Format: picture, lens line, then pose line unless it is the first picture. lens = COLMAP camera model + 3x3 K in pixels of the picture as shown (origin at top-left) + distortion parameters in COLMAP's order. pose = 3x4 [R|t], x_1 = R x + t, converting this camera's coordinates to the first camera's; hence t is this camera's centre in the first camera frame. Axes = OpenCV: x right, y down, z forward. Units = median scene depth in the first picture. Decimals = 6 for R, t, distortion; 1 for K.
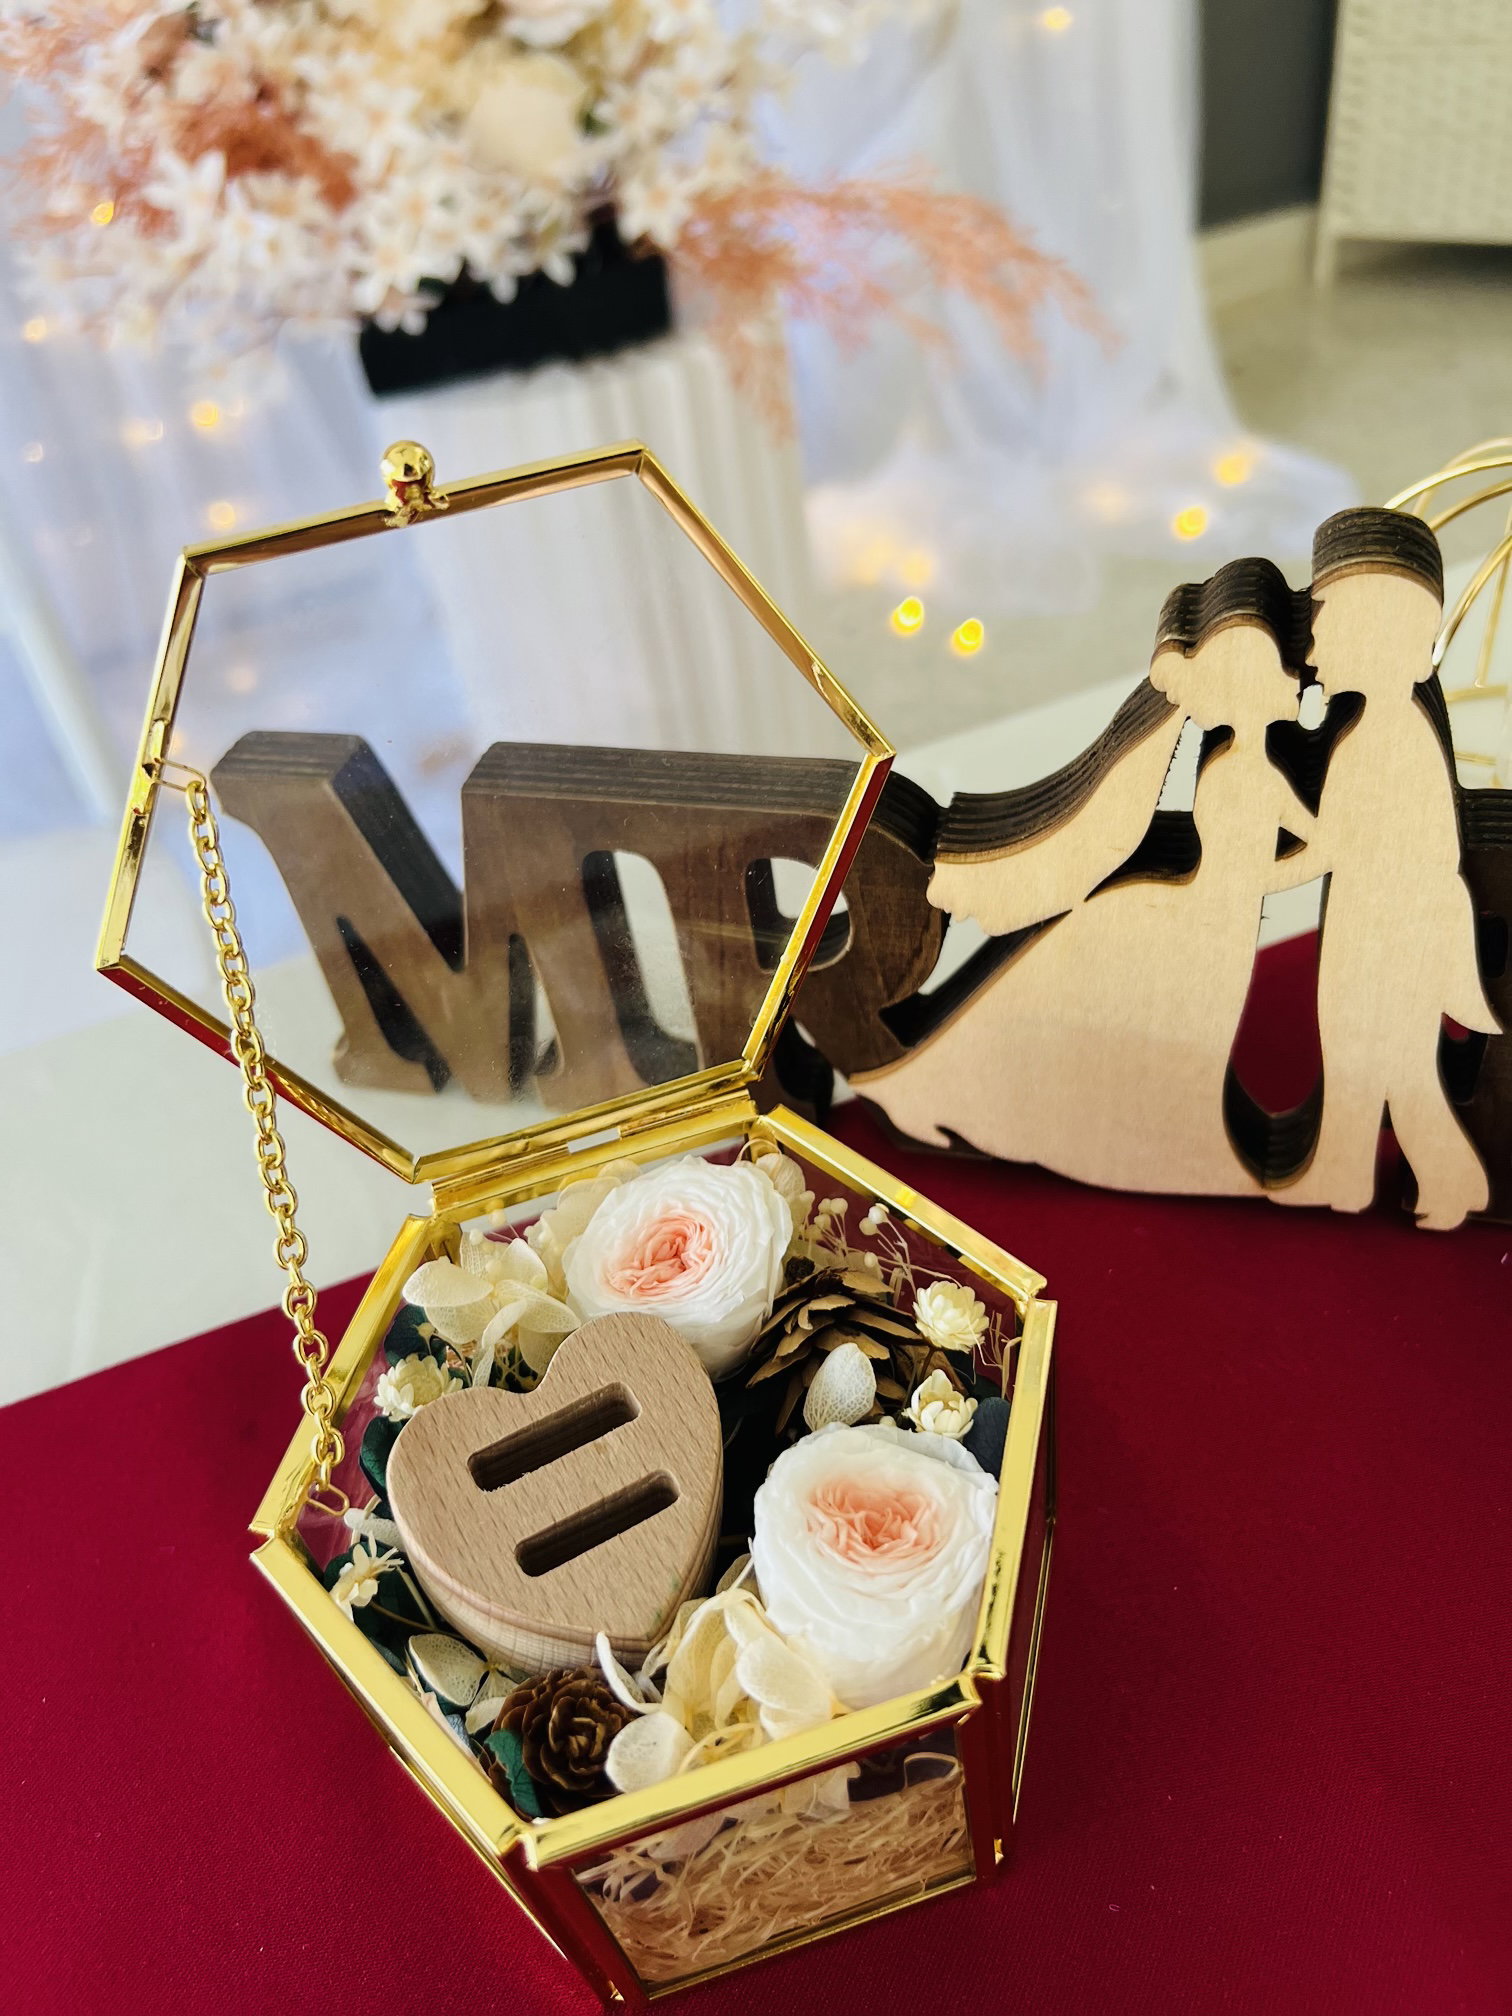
lens RADIAL K [[1509.3, 0, 781.2], [0, 1509.3, 1027.4], [0, 0, 1]] dist [0.006768, -0.002768]
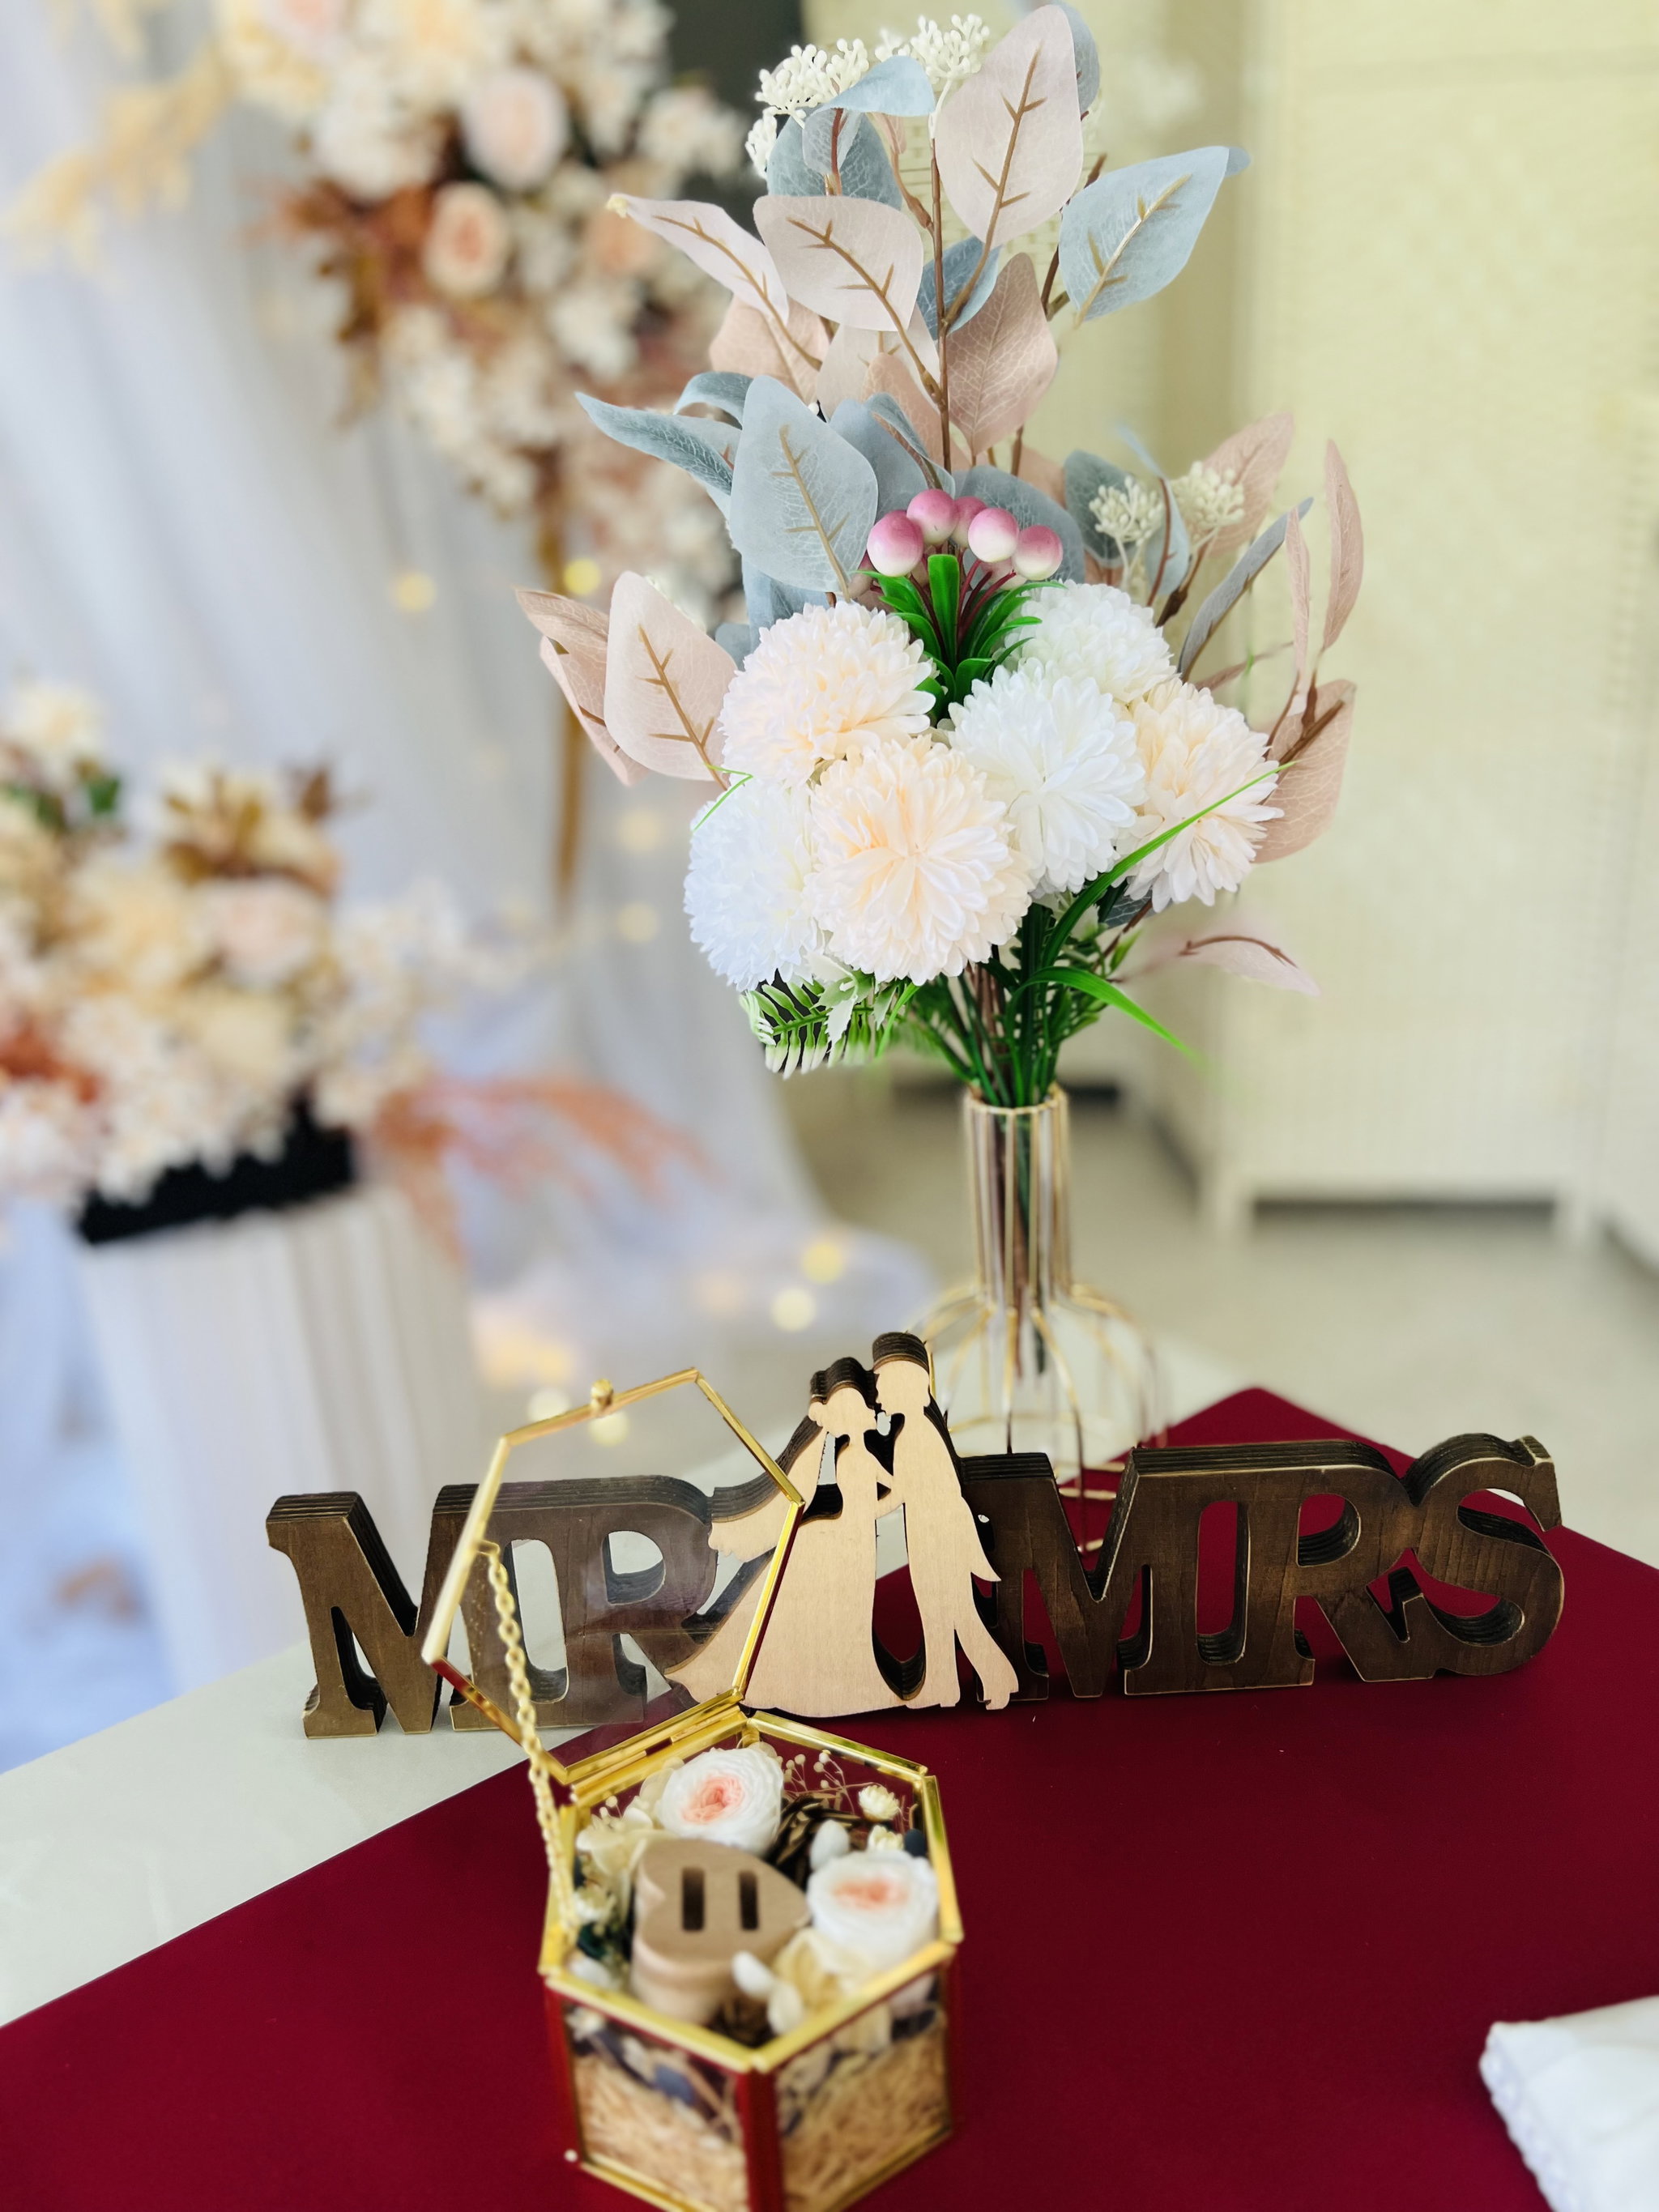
lens RADIAL K [[1656.1, 0, 857.2], [0, 1656.1, 1127.3], [0, 0, 1]] dist [0.006768, -0.002768]
pose [[0.955340, -0.025488, 0.294409, -0.090893], [0.146211, 0.906551, -0.395964, 0.081702], [-0.256804, 0.421326, 0.869791, -0.297436]]
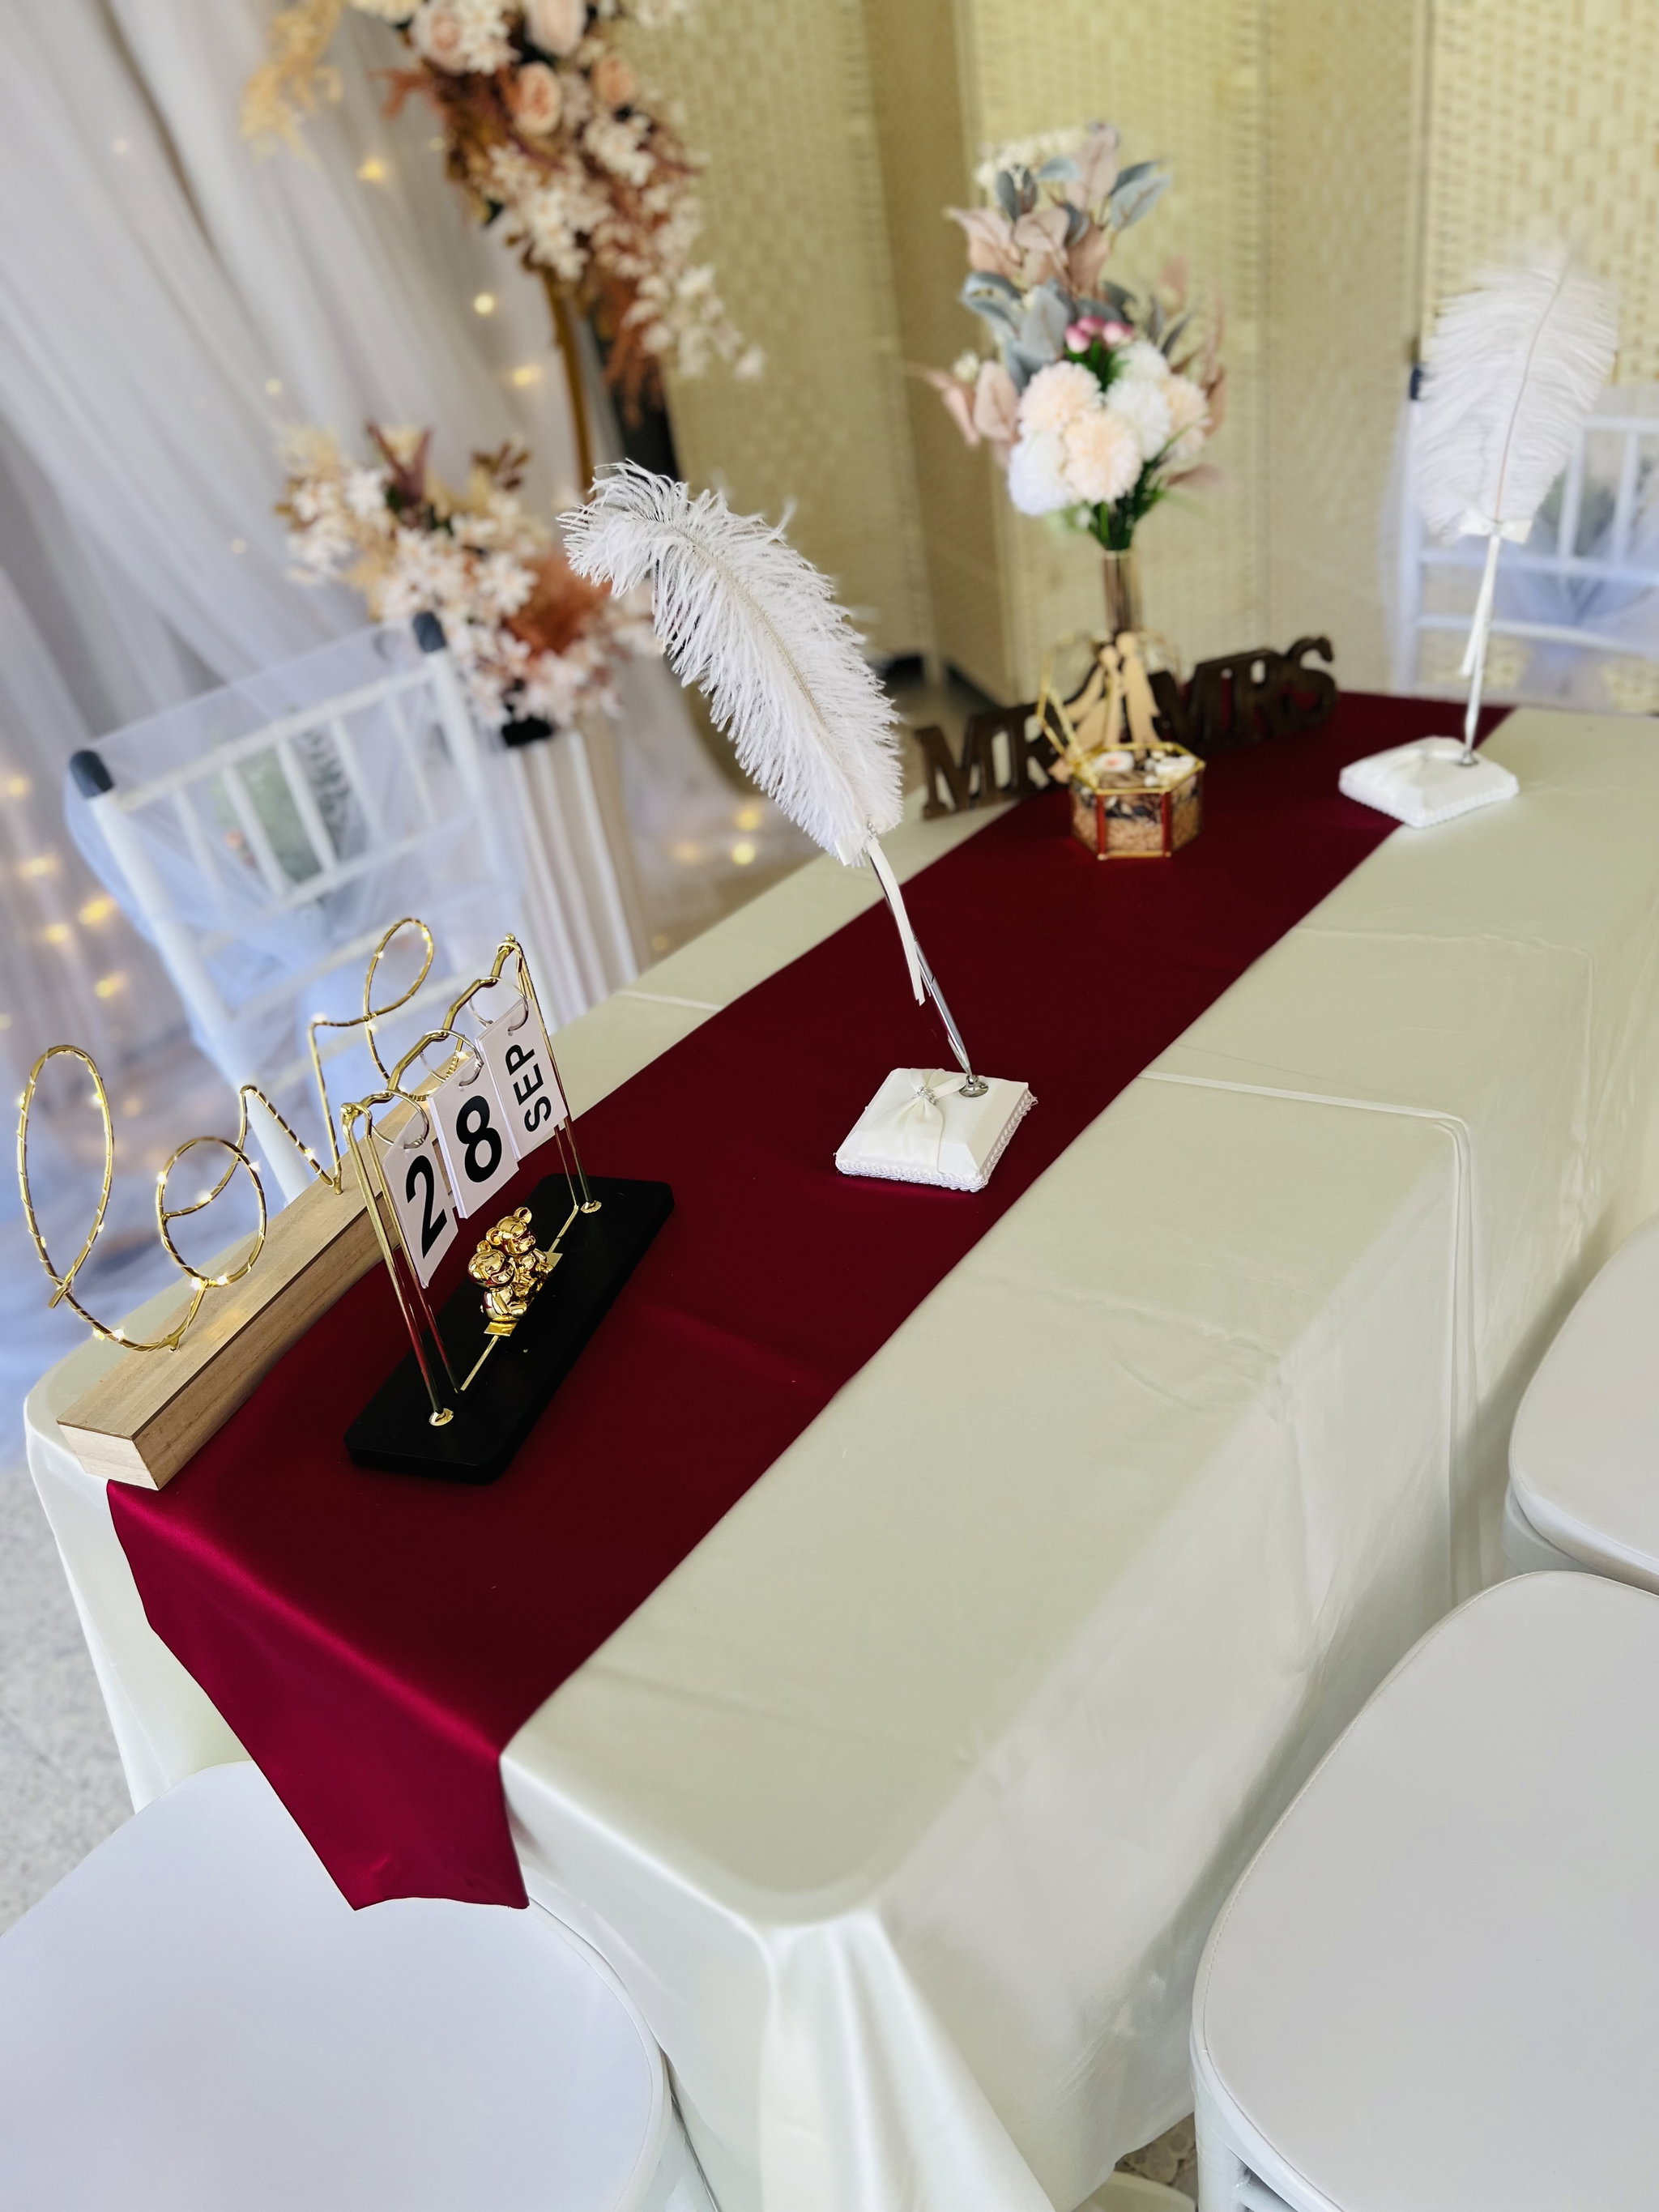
lens RADIAL K [[1656.1, 0, 857.2], [0, 1656.1, 1127.3], [0, 0, 1]] dist [0.006768, -0.002768]
pose [[0.858932, -0.265815, 0.437696, -0.983511], [0.370233, 0.912844, -0.172170, 0.558704], [-0.353783, 0.309932, 0.882485, -0.980698]]
